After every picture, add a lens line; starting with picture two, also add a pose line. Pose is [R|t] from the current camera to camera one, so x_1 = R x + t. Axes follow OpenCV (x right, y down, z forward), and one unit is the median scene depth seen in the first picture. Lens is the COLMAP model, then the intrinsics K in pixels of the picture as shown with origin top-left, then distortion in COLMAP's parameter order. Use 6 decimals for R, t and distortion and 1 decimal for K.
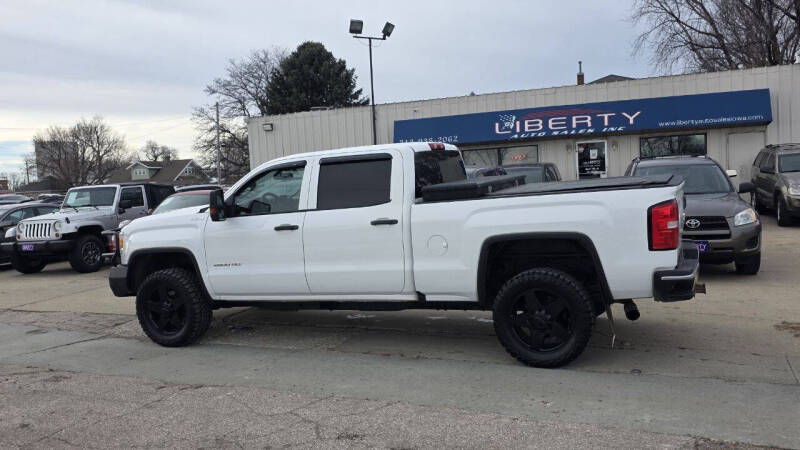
lens RADIAL K [[681.9, 0, 391.8], [0, 681.9, 222.2], [0, 0, 1]] dist [0.101710, -0.140358]
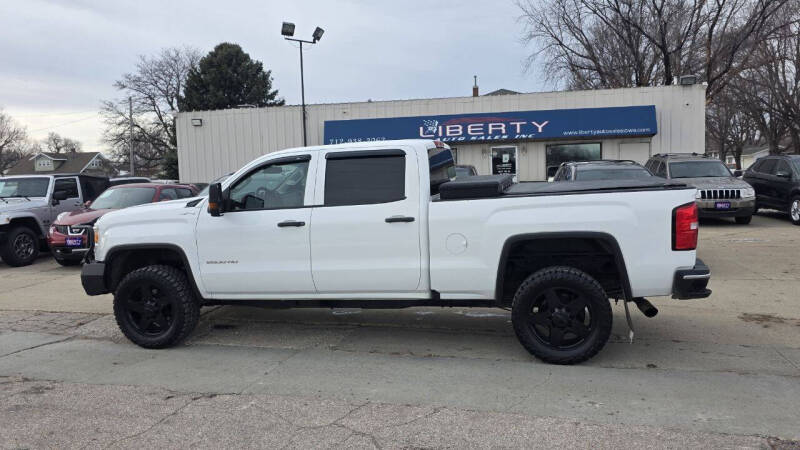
lens RADIAL K [[617.6, 0, 397.3], [0, 617.6, 226.5], [0, 0, 1]] dist [0.085928, -0.098210]
pose [[0.985799, 0.009260, 0.167674, -0.048269], [-0.011917, 0.999819, 0.014850, -0.000903], [-0.167506, -0.016637, 0.985731, 0.036851]]
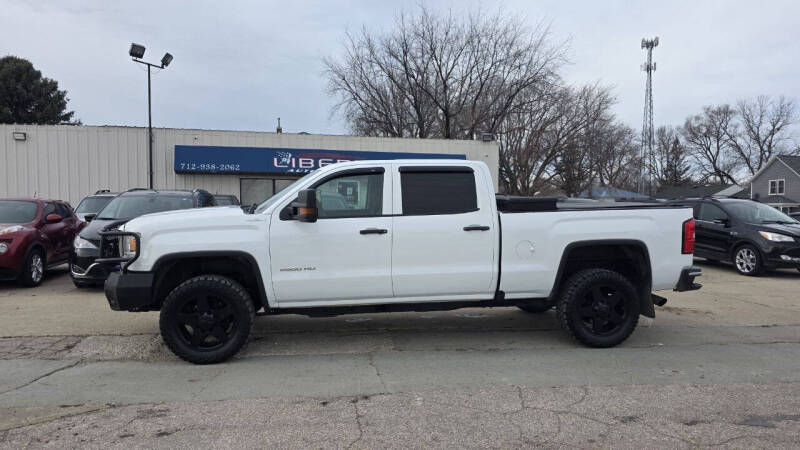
lens RADIAL K [[549.1, 0, 399.2], [0, 549.1, 230.1], [0, 0, 1]] dist [0.066929, -0.061368]
pose [[0.843227, 0.034186, 0.536469, -0.175347], [-0.016667, 0.999159, -0.037474, 0.011336], [-0.537299, 0.022657, 0.843087, 0.093803]]
